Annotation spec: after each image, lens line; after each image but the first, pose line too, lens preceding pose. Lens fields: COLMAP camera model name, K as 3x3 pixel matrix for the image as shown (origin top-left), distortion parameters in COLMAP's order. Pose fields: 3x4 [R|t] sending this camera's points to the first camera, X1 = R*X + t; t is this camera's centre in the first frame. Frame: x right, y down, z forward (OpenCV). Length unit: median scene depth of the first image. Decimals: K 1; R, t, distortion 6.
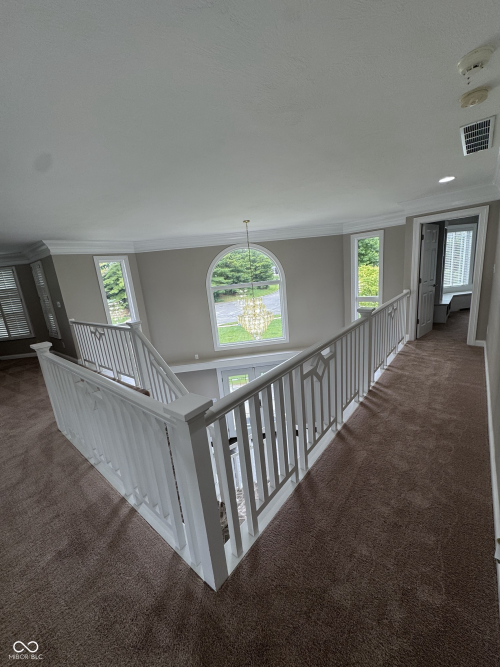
lens RADIAL K [[266.1, 0, 250.7], [0, 266.1, 334.3], [0, 0, 1]] dist [-0.001318, -0.000033]
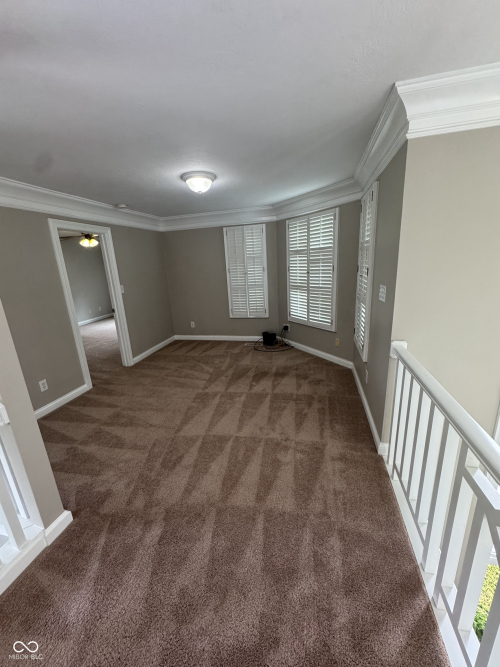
lens RADIAL K [[266.1, 0, 251.5], [0, 266.1, 332.9], [0, 0, 1]] dist [-0.001318, -0.000033]
pose [[0.447795, 0.305880, -0.840189, -0.310764], [-0.195587, 0.950418, 0.241768, -0.076504], [0.872482, 0.056068, 0.485418, 0.434216]]
